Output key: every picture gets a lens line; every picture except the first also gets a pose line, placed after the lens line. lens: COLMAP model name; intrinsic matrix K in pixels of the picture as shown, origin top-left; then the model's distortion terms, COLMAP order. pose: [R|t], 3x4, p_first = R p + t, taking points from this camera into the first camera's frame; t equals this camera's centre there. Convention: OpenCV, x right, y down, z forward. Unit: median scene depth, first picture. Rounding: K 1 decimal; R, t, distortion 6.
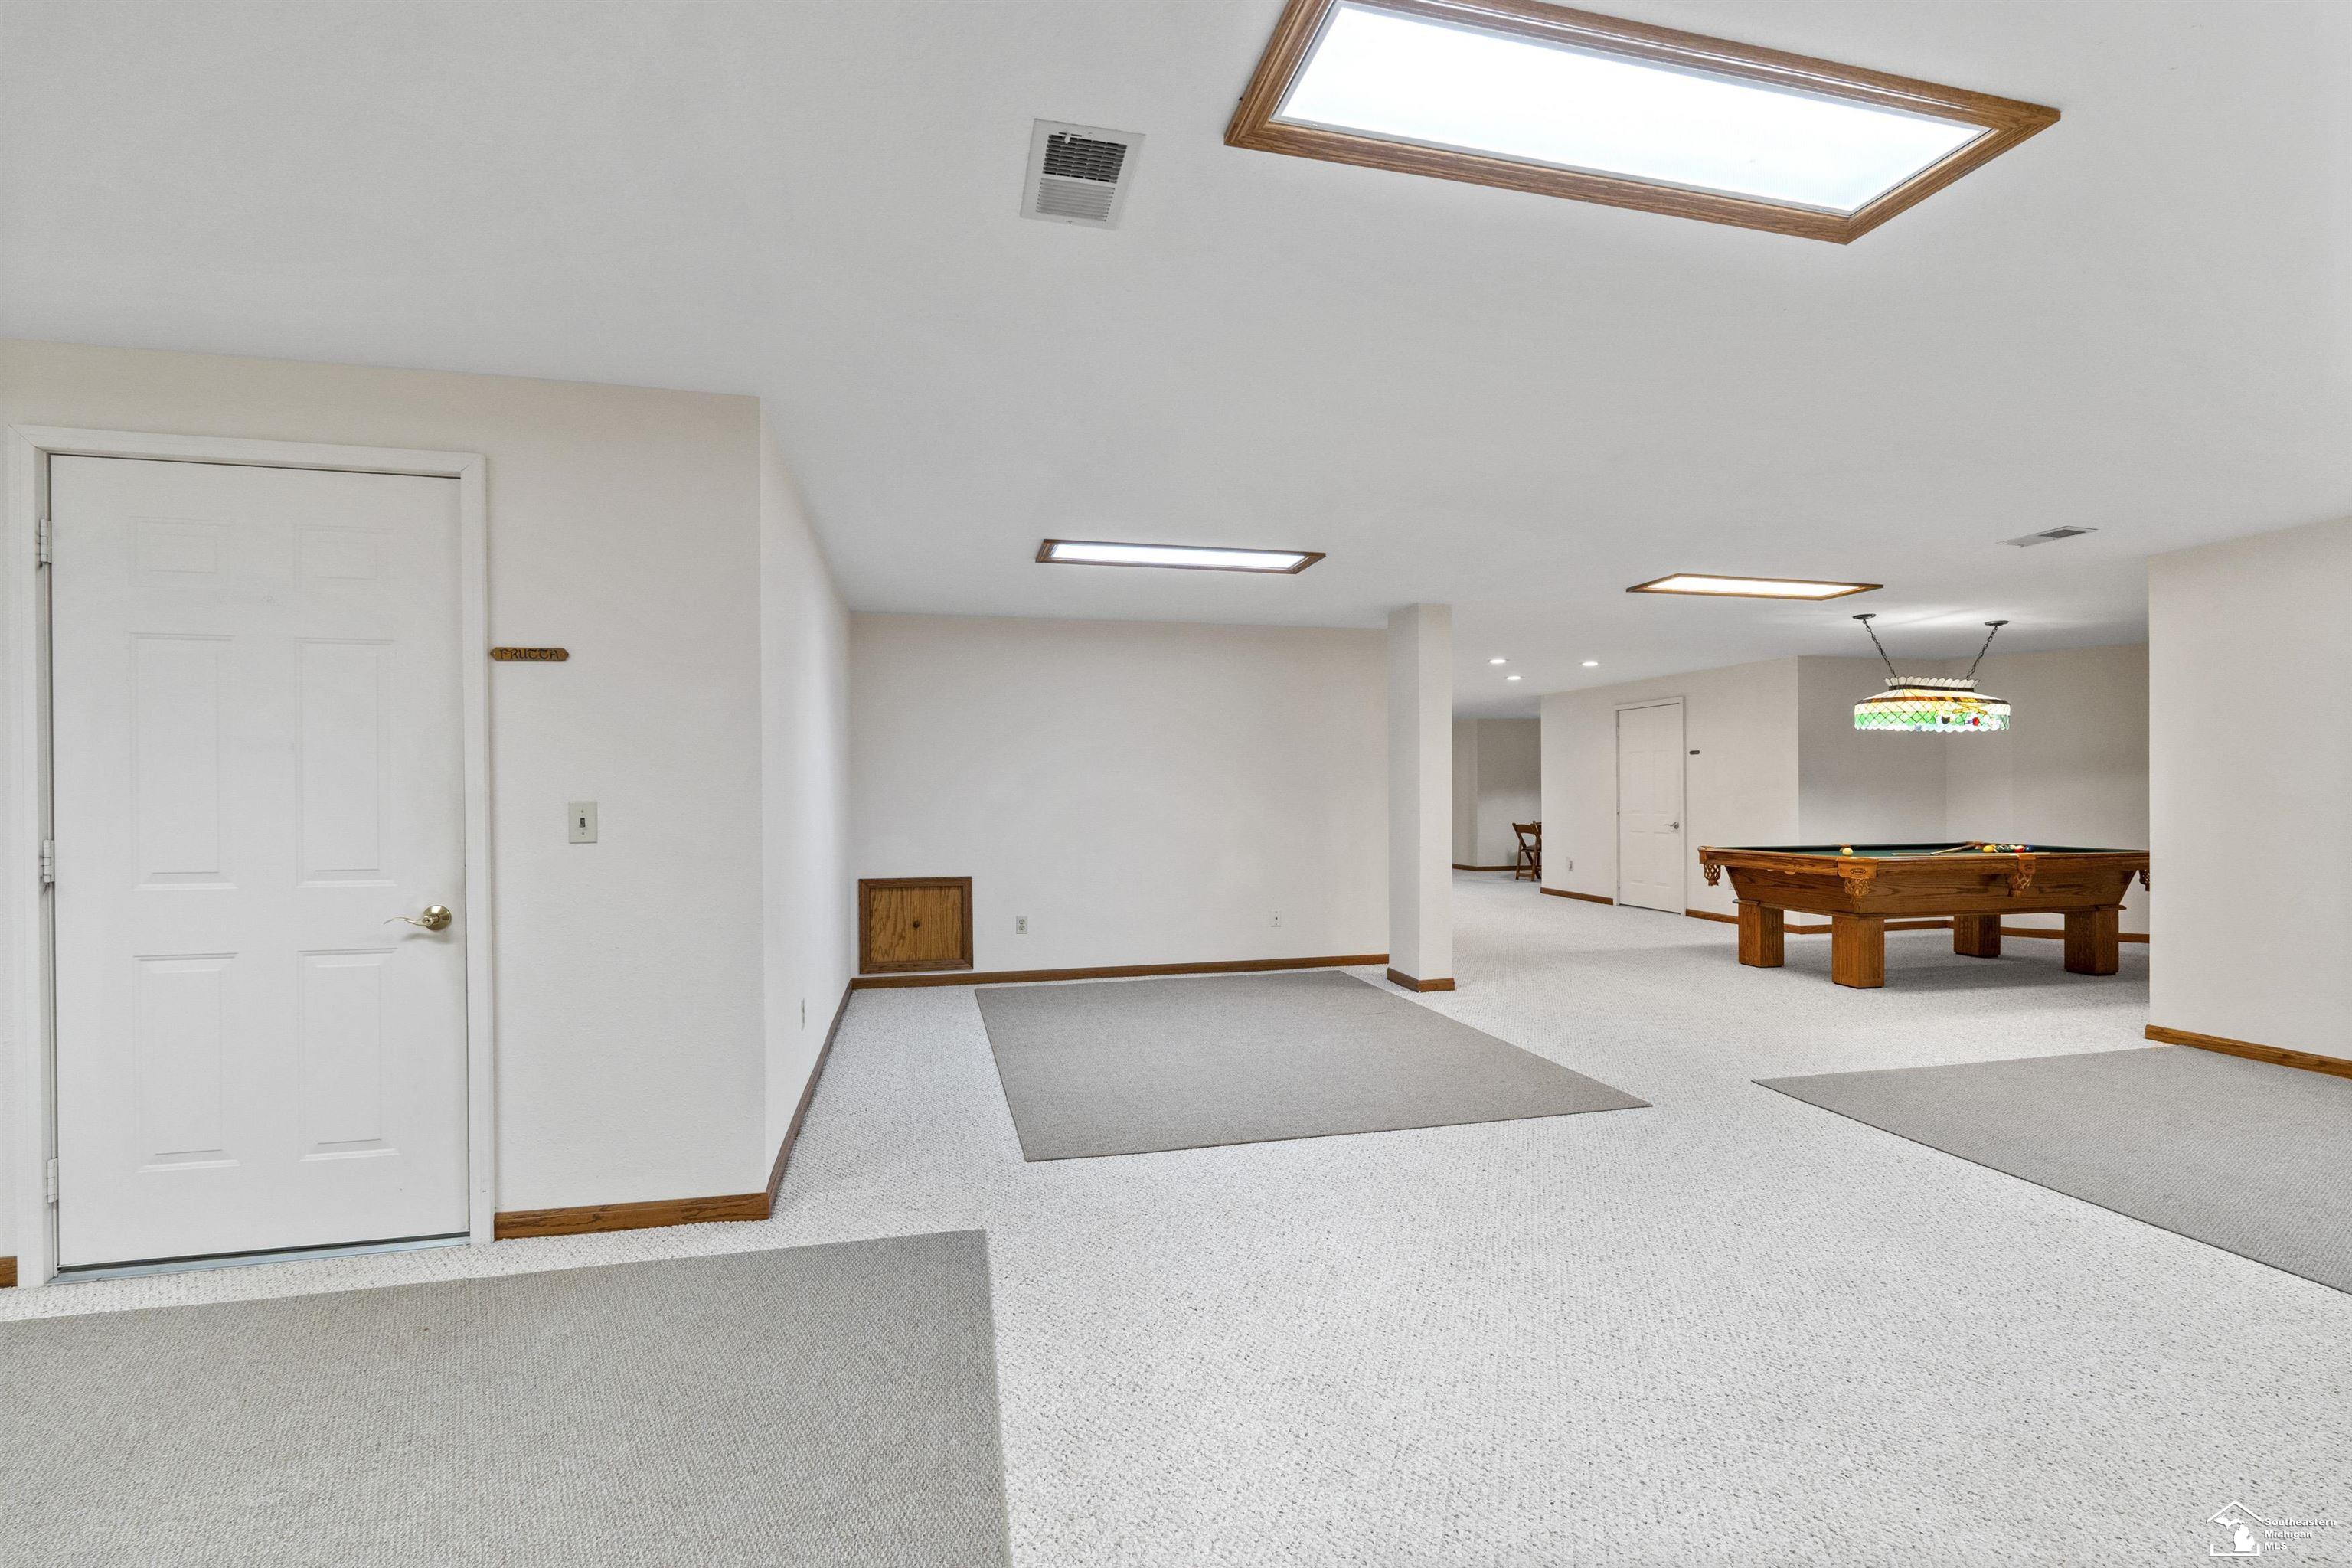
lens RADIAL K [[1047.5, 0, 1169.5], [0, 1047.5, 803.9], [0, 0, 1]] dist [-0.002788, -0.000575]
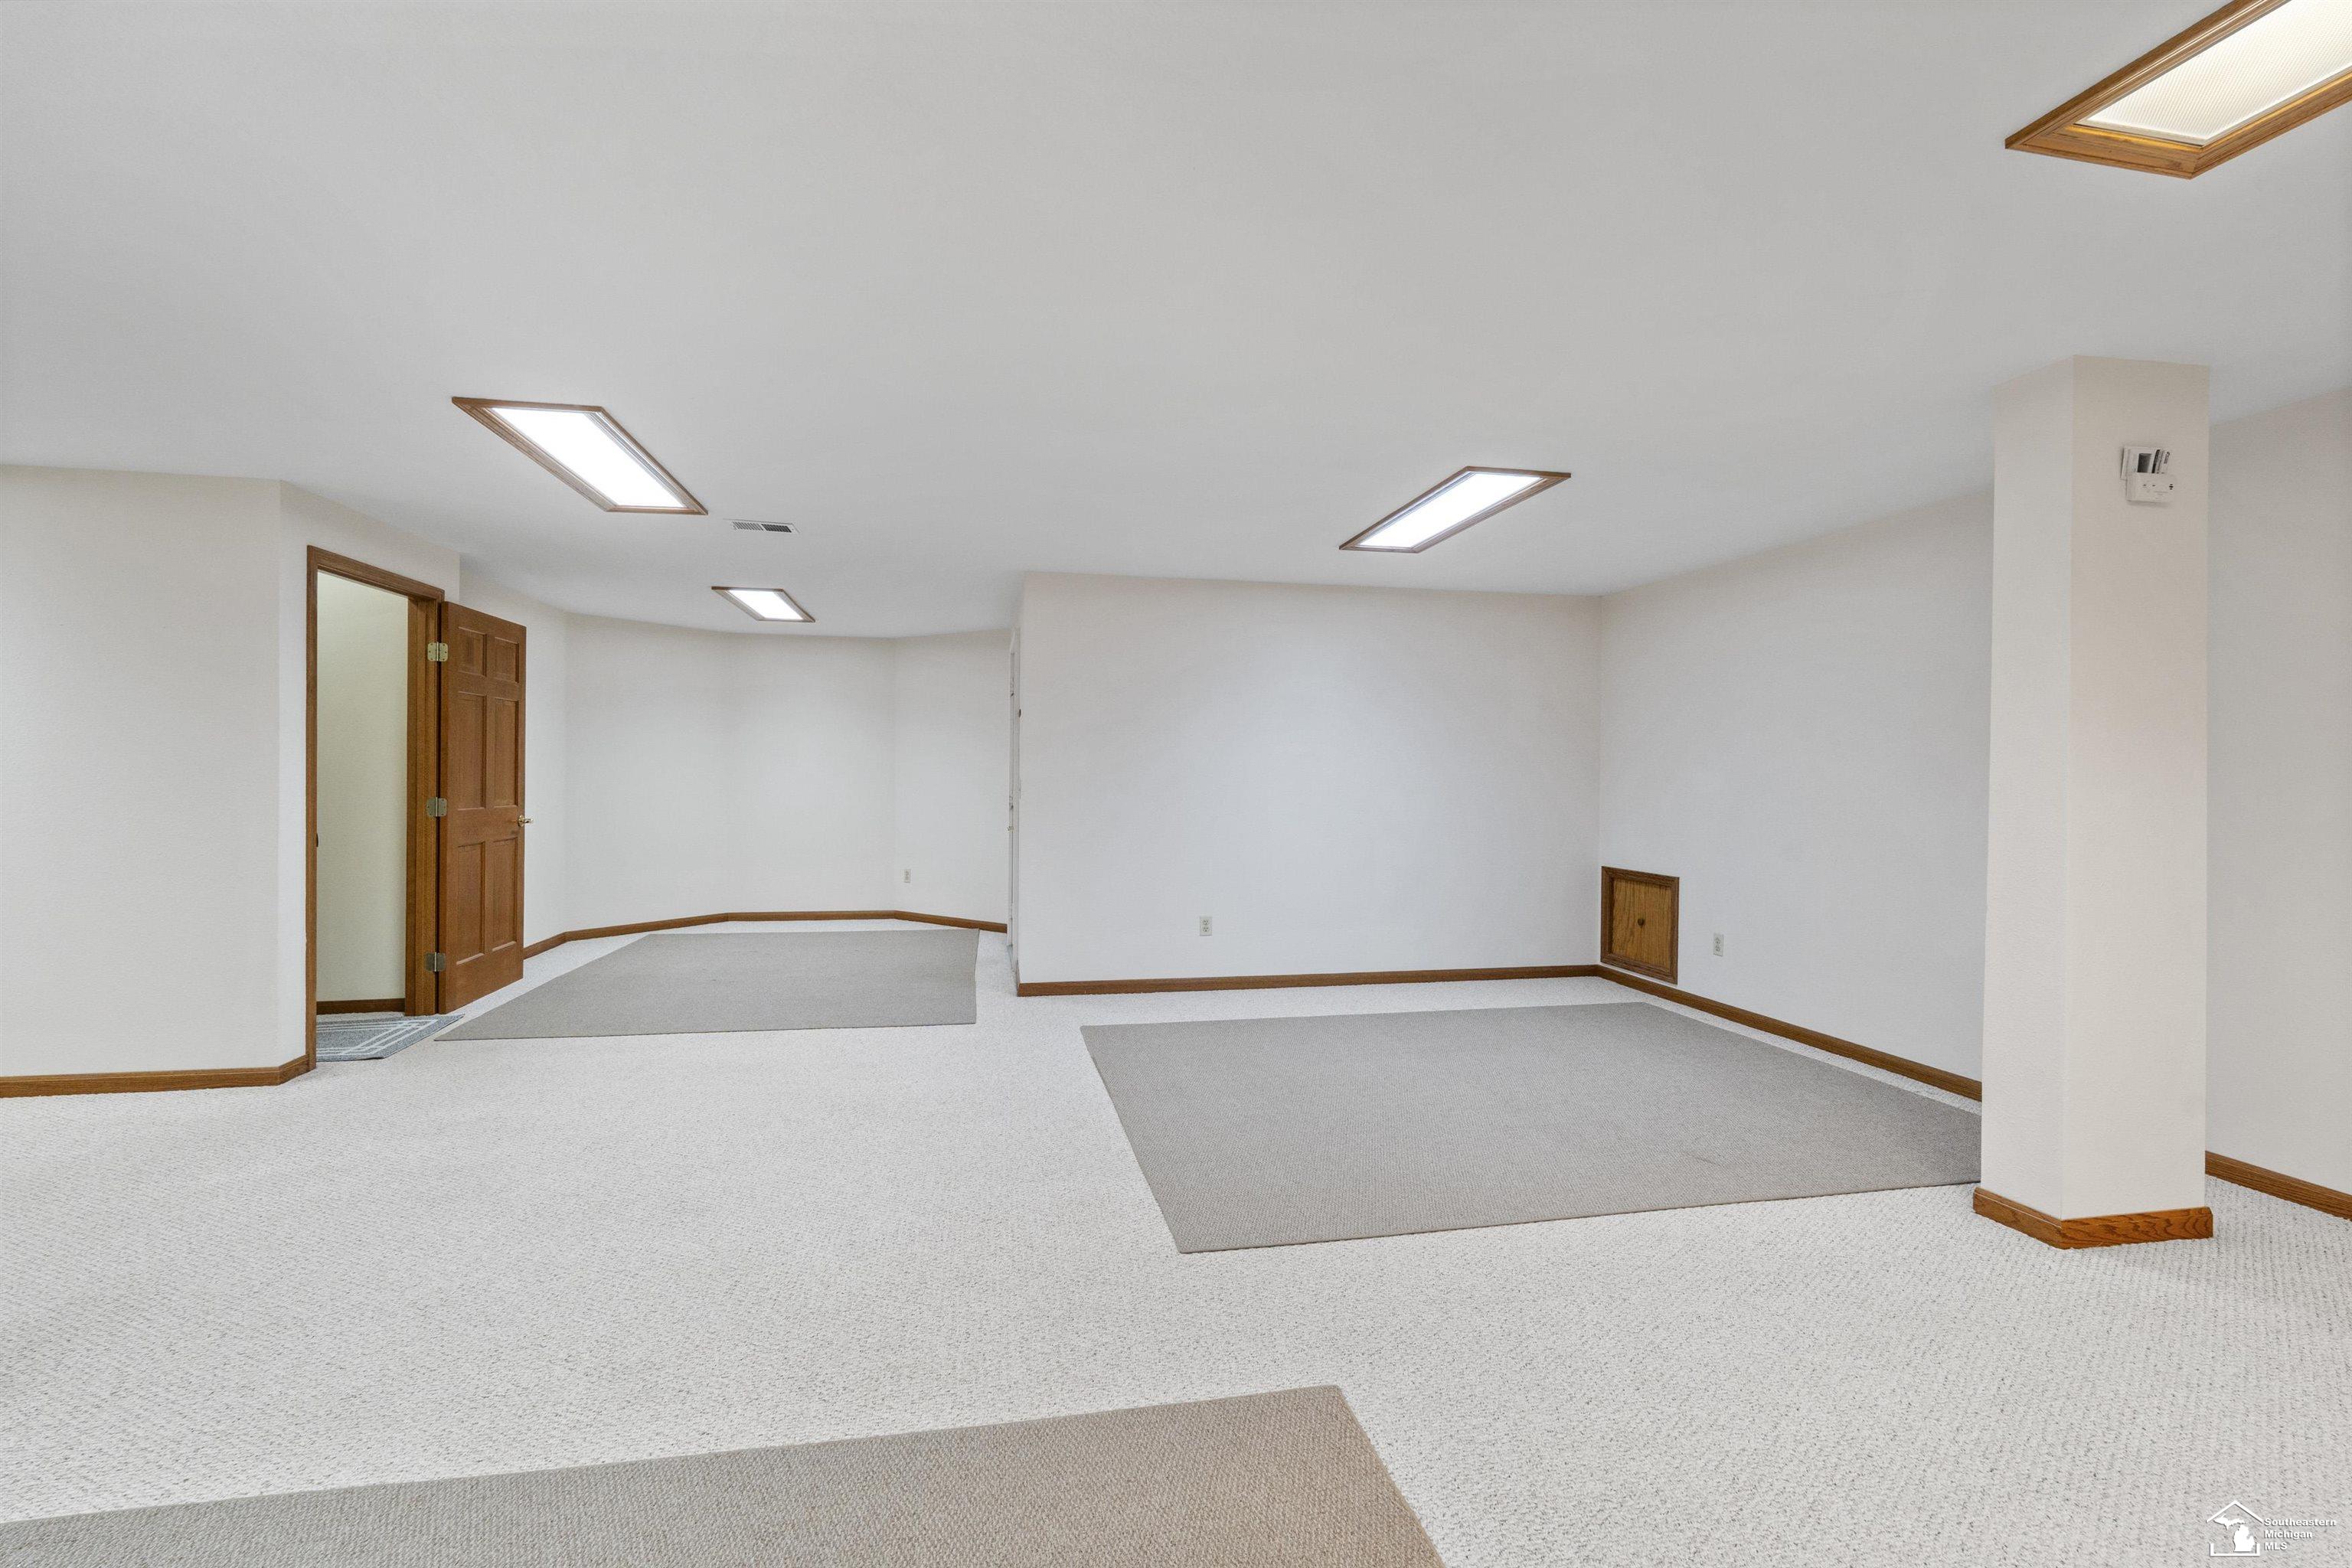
lens RADIAL K [[1070.6, 0, 1176.0], [0, 1070.6, 784.0], [0, 0, 1]] dist [-0.002506, -0.000372]
pose [[-0.051662, 0.015799, -0.998540, 2.202261], [-0.016135, 0.999731, 0.016653, -0.046214], [0.998534, 0.016972, -0.051393, 1.974221]]
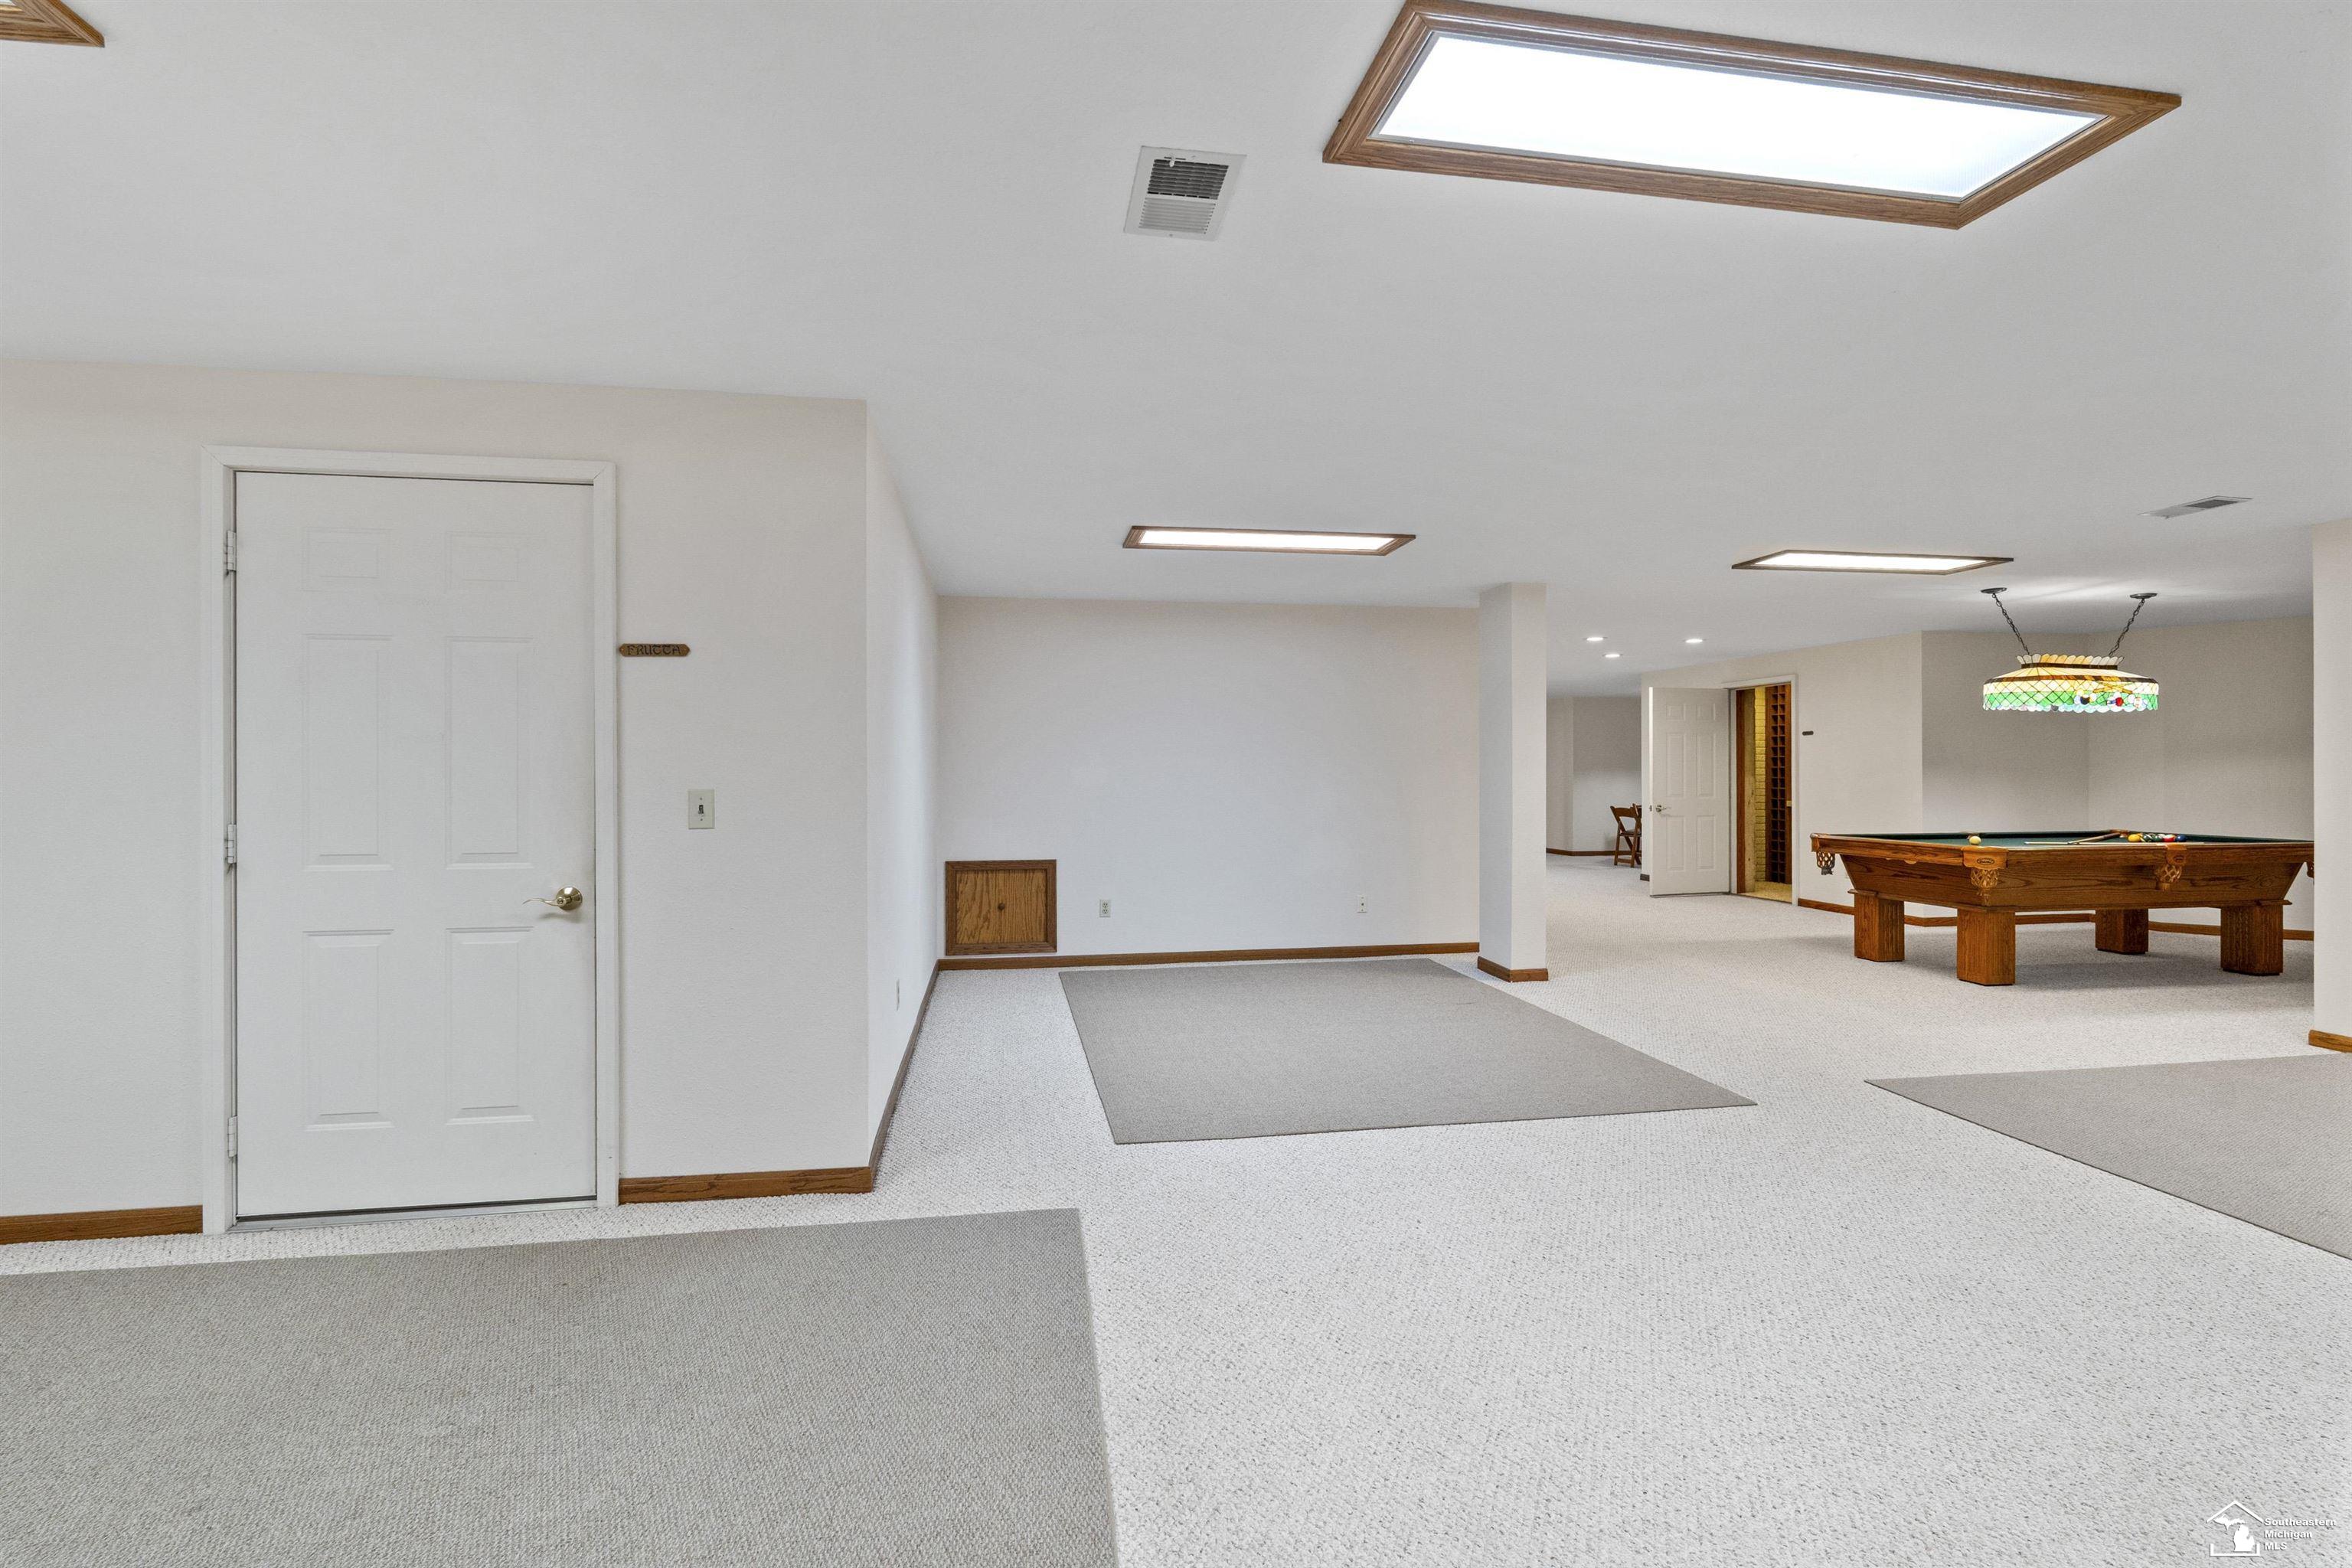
lens RADIAL K [[1070.6, 0, 1176.0], [0, 1070.6, 784.0], [0, 0, 1]] dist [-0.002506, -0.000372]
pose [[0.997584, 0.003115, -0.069404, -0.010794], [-0.003152, 0.999995, -0.000413, -0.009077], [0.069402, 0.000631, 0.997589, -0.040867]]
